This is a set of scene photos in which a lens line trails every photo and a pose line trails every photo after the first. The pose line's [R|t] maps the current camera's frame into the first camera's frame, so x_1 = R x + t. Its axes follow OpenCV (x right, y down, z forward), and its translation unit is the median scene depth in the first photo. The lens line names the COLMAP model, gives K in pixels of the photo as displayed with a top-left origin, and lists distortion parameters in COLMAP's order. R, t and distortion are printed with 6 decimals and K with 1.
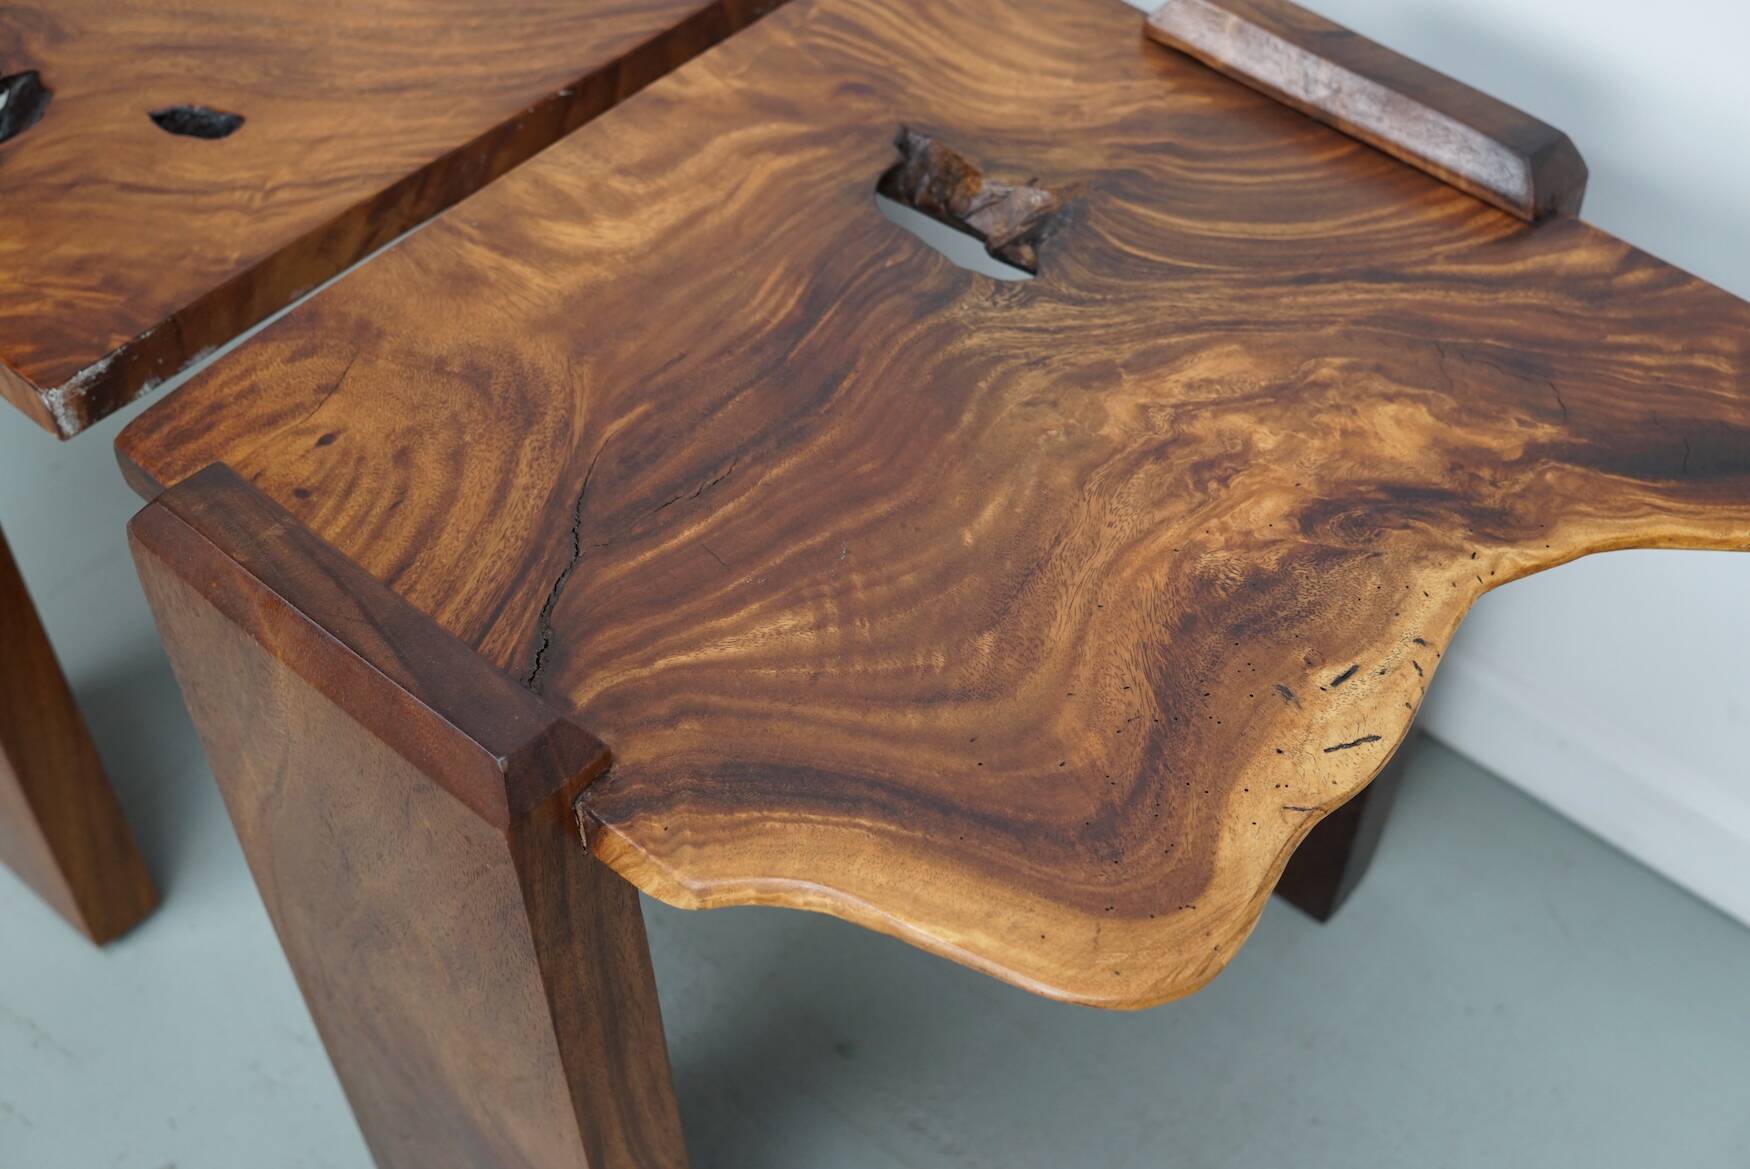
lens RADIAL K [[2264.2, 0, 875.0], [0, 2264.2, 584.5], [0, 0, 1]] dist [-0.158619, 0.350963]
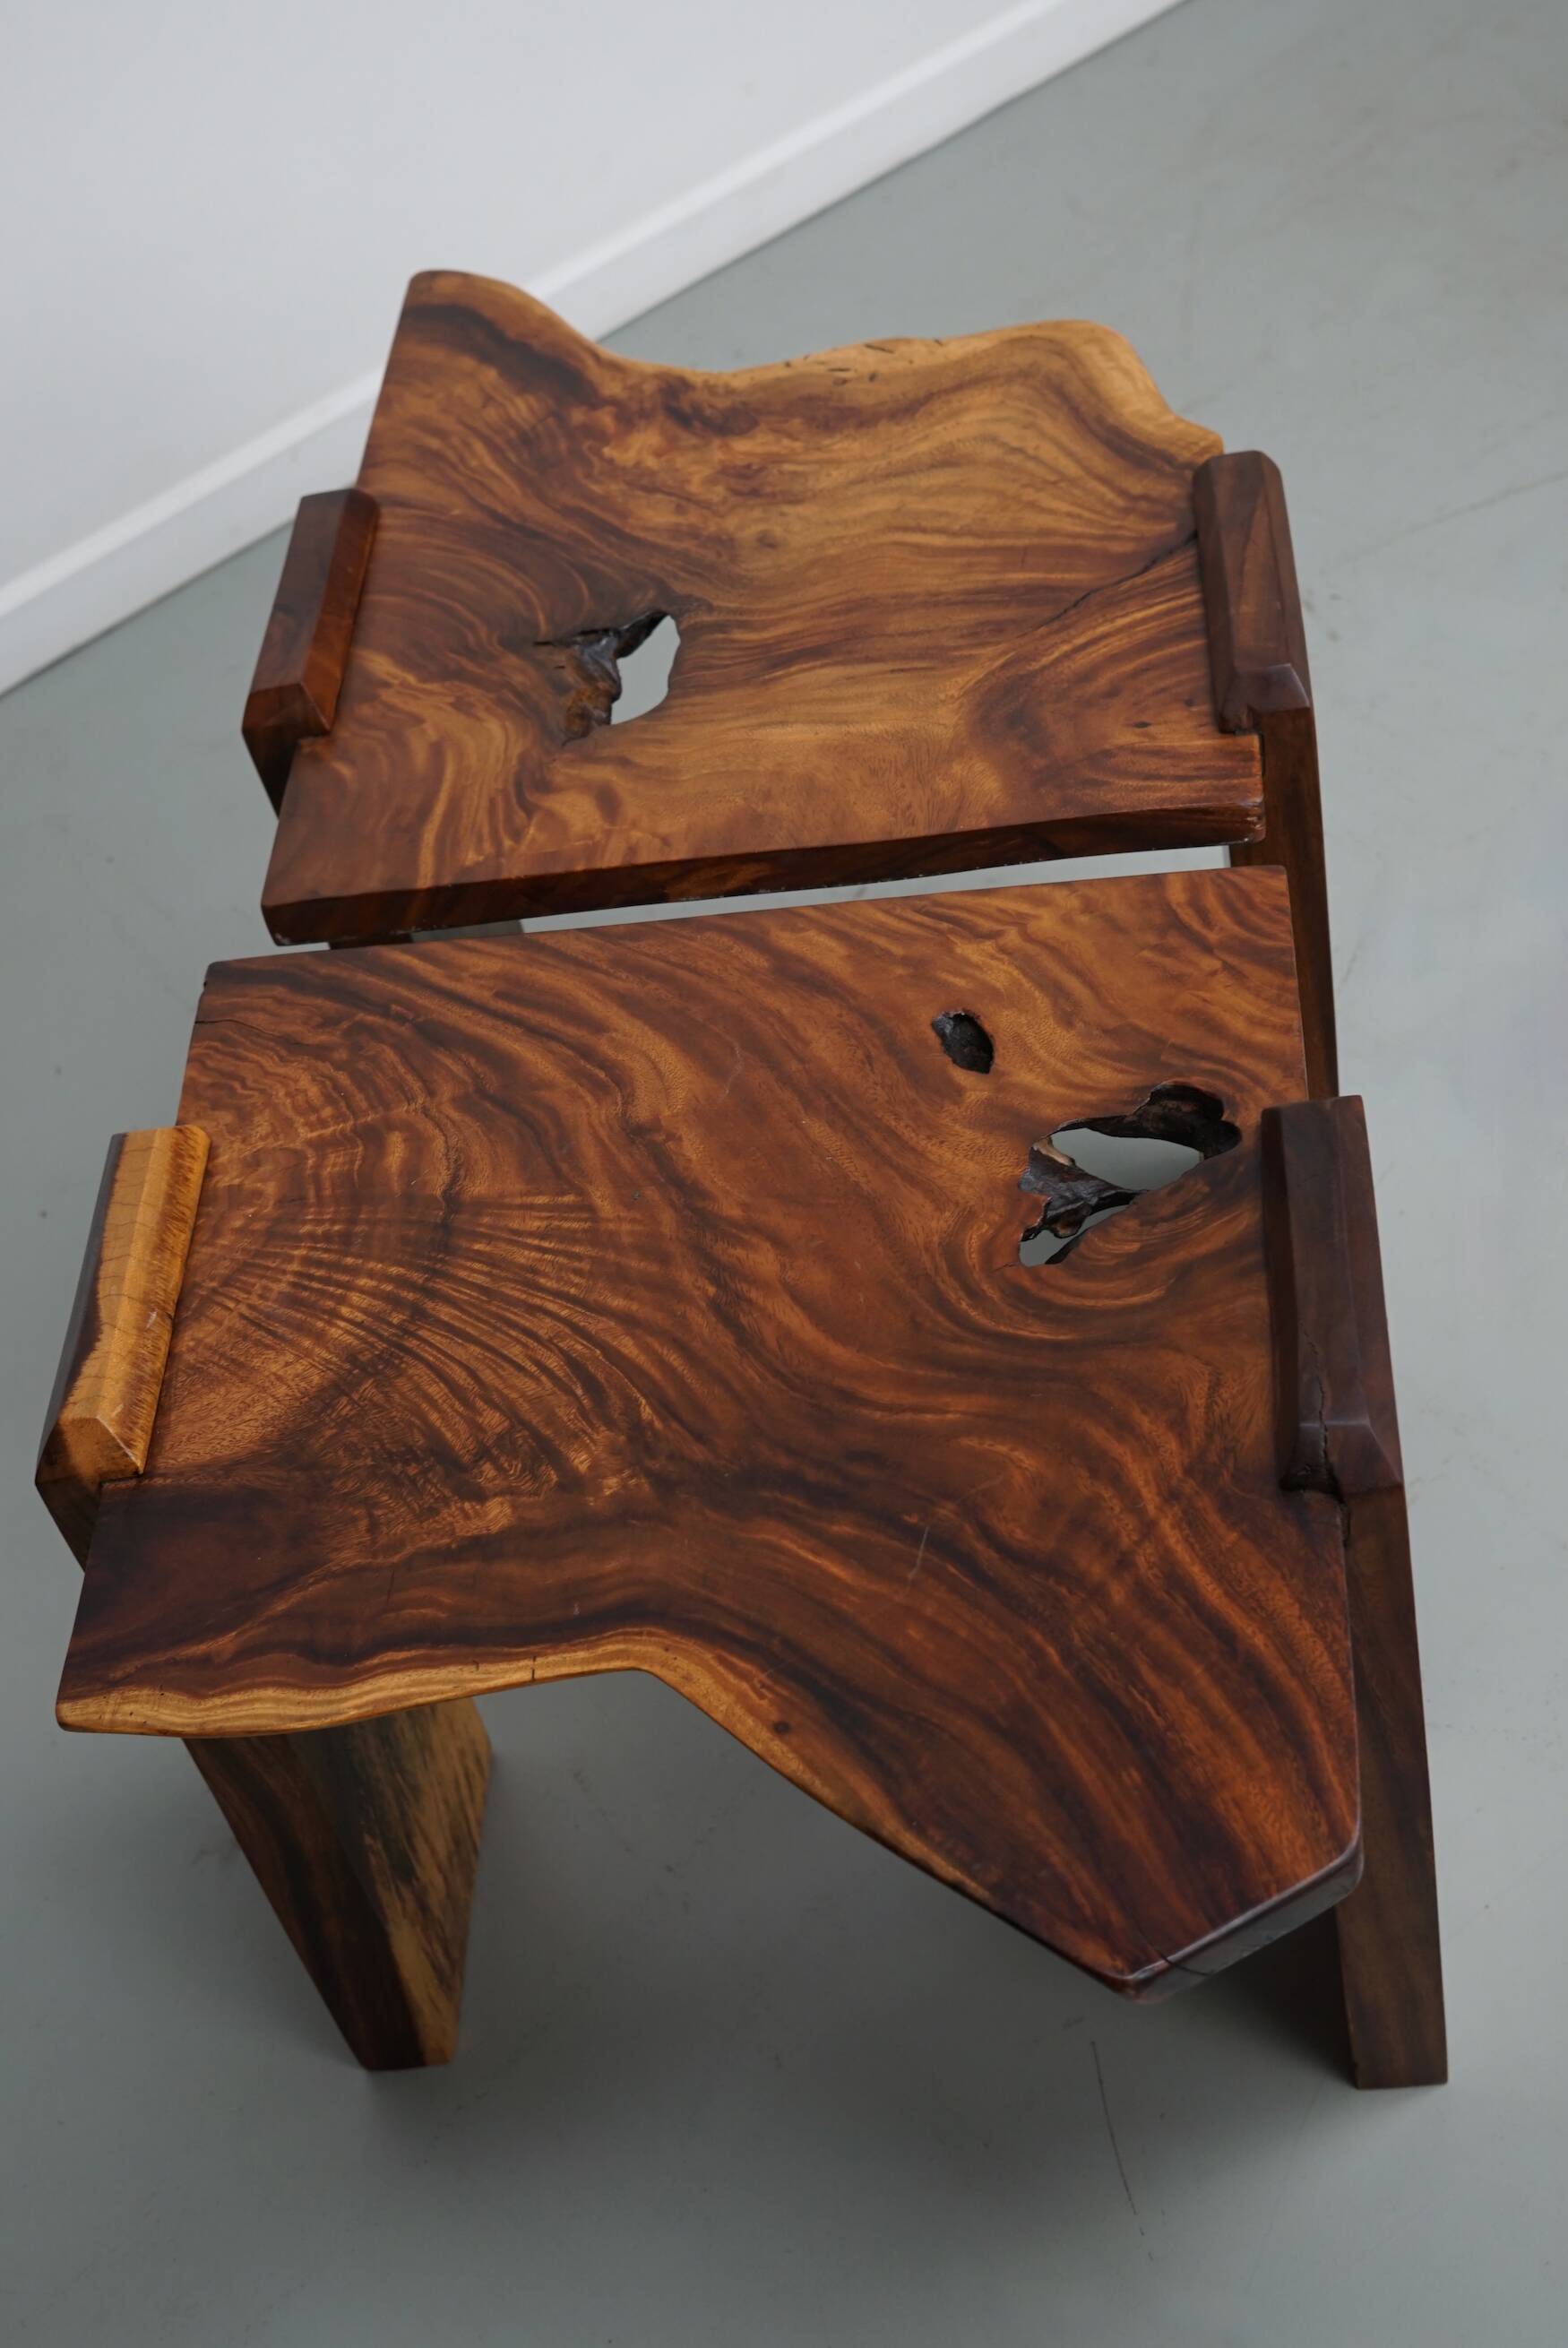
lens RADIAL K [[3461.3, 0, 748.4], [0, 3461.3, 1172.0], [0, 0, 1]] dist [-0.115736, 0.028564]
pose [[-0.608134, -0.479708, 0.632498, -1.440091], [0.691843, 0.070424, 0.718605, -1.591018], [-0.389263, 0.874598, 0.289055, 0.729438]]
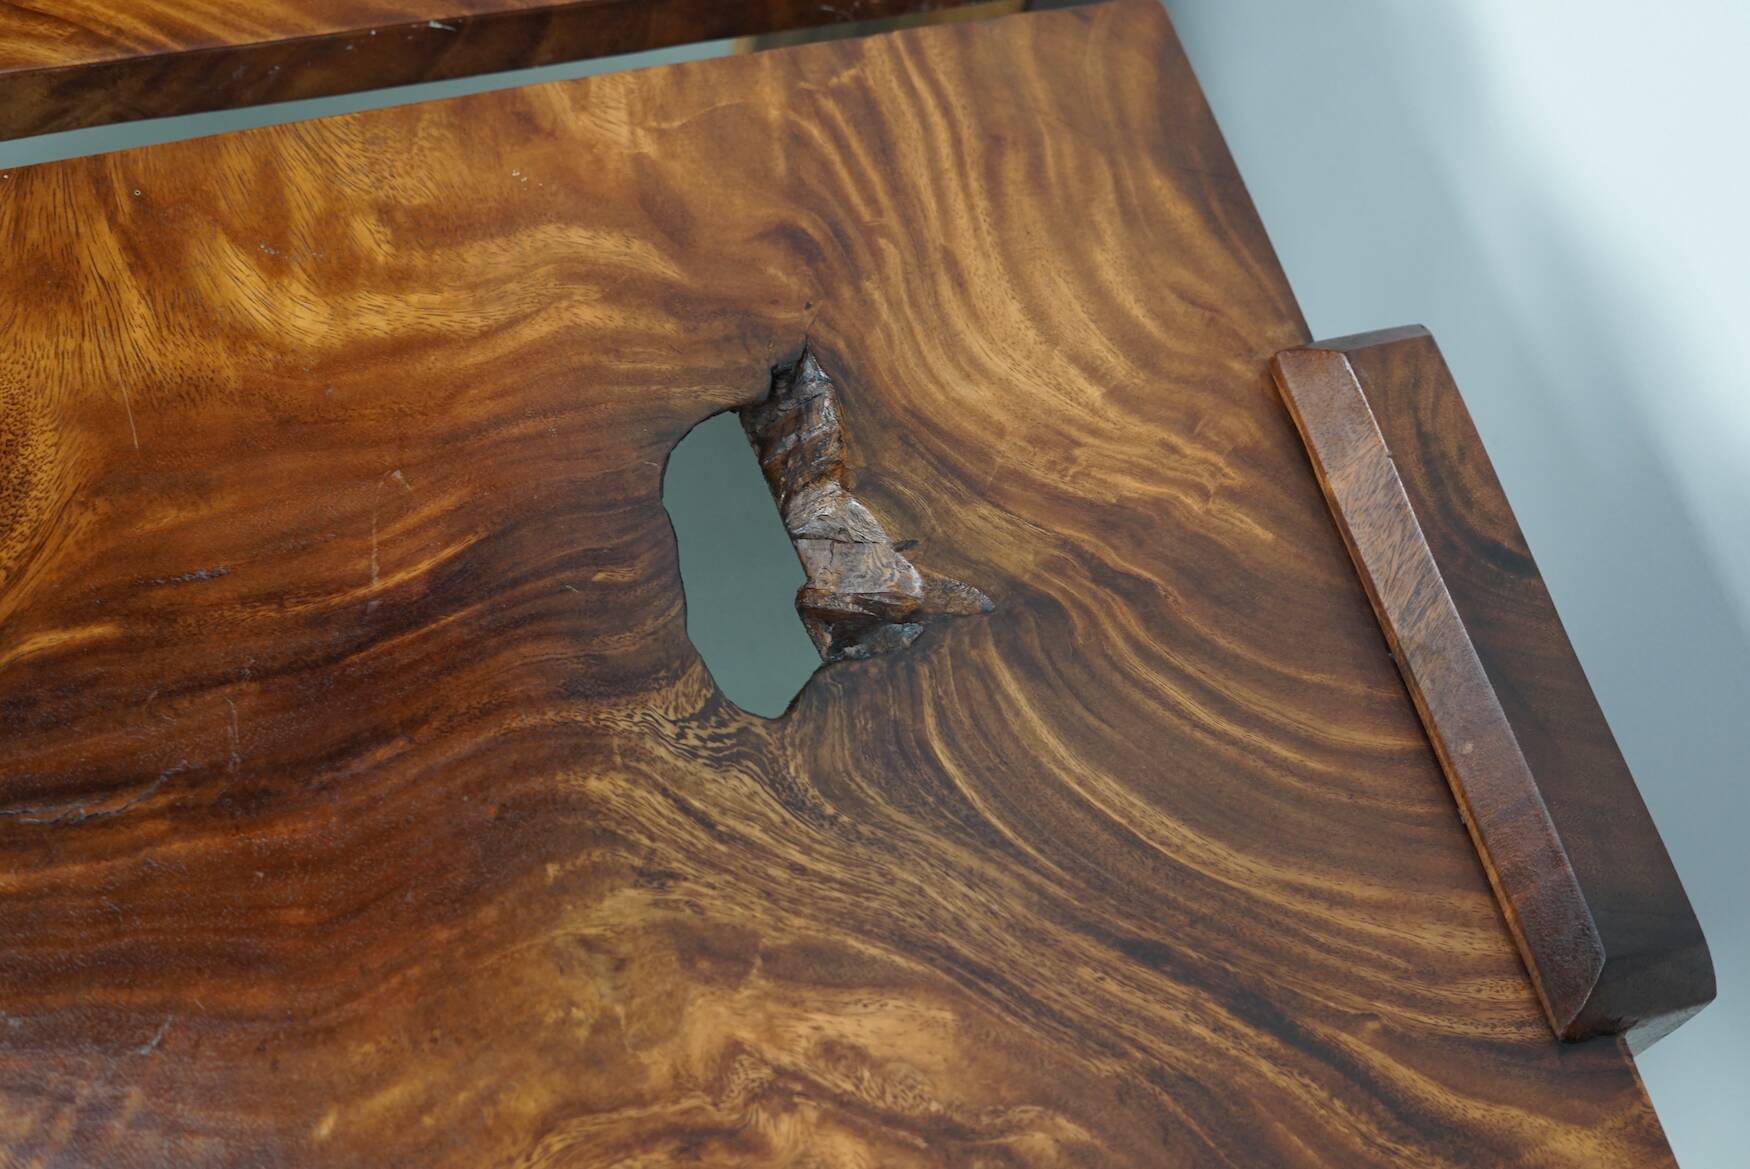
lens RADIAL K [[2264.2, 0, 875.0], [0, 2264.2, 584.5], [0, 0, 1]] dist [-0.158619, 0.350963]
pose [[0.848652, 0.511467, -0.134876, 0.169210], [-0.467630, 0.844636, 0.260598, -0.363919], [0.247209, -0.158085, 0.955980, 0.433700]]
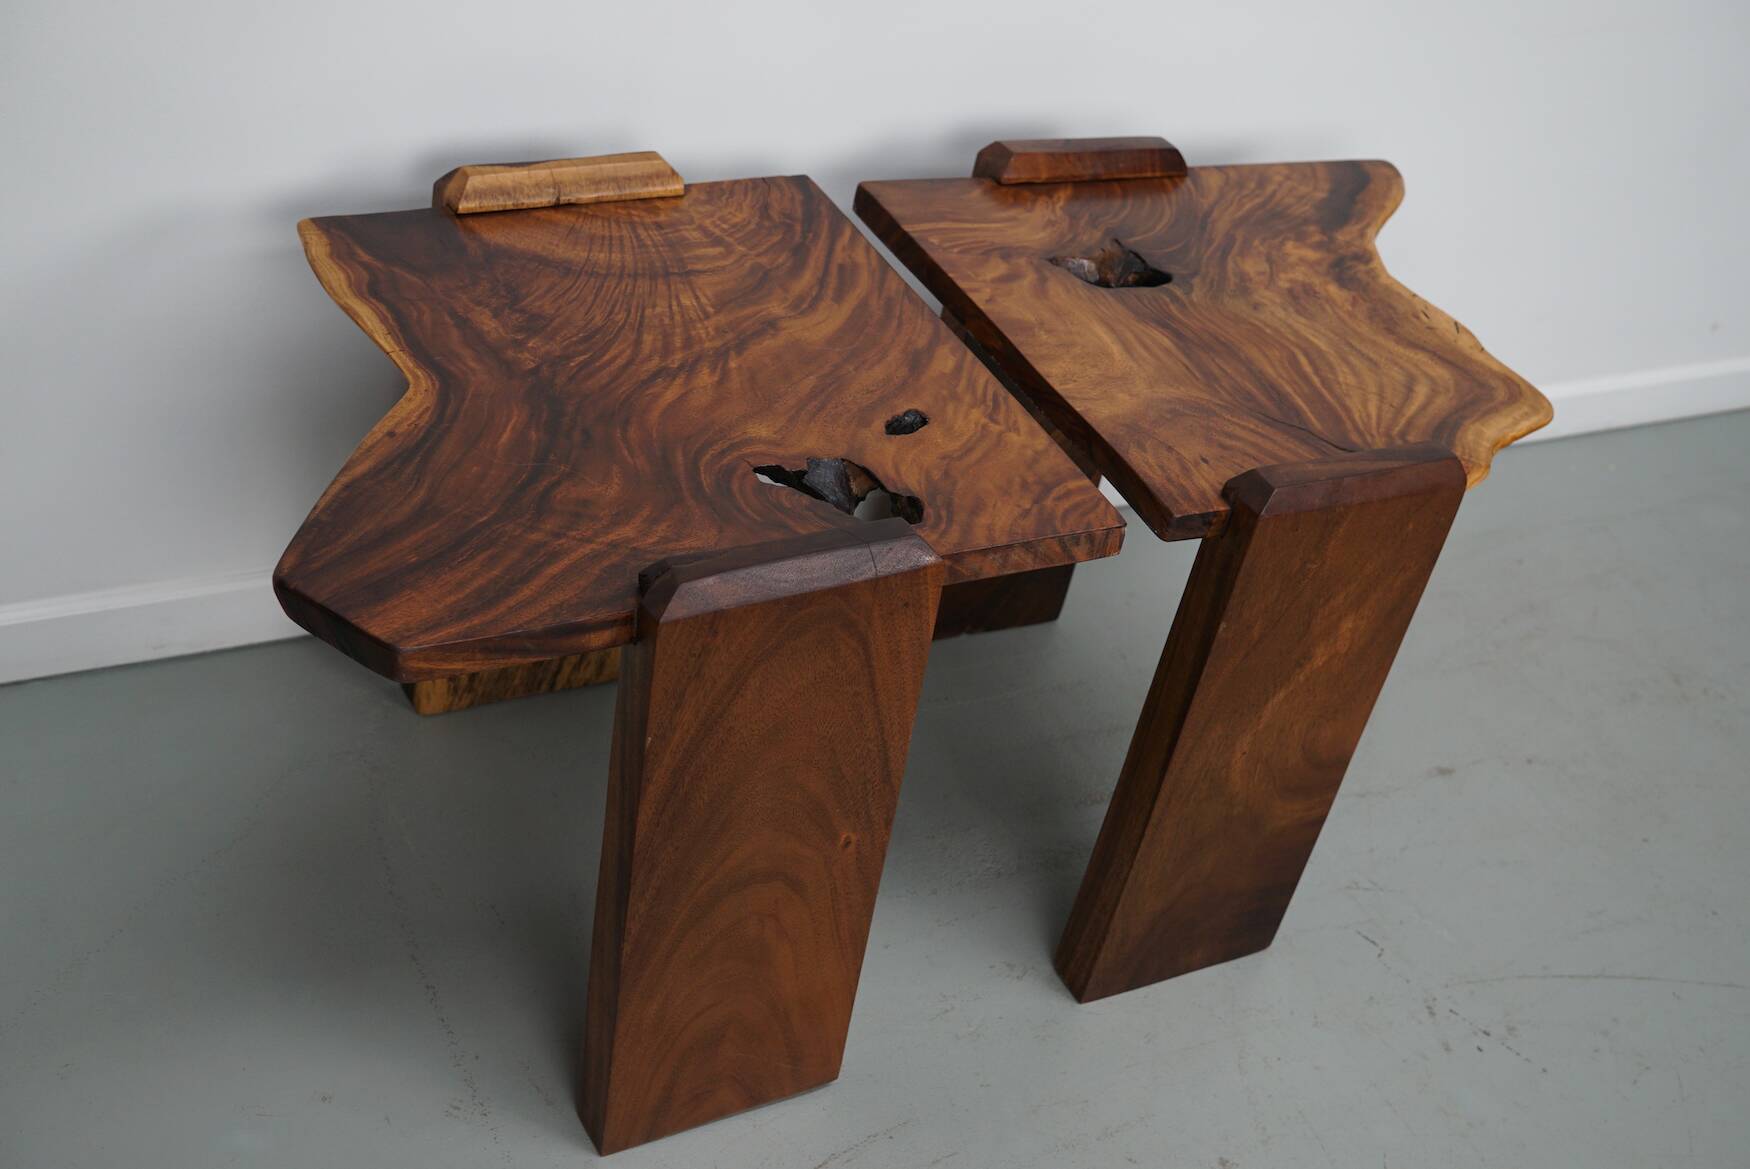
lens RADIAL K [[2264.2, 0, 875.0], [0, 2264.2, 584.5], [0, 0, 1]] dist [-0.158619, 0.350963]
pose [[0.340224, -0.496095, 0.798835, -1.922531], [0.547591, 0.795137, 0.260579, -0.633892], [-0.764455, 0.348780, 0.542181, 0.191136]]
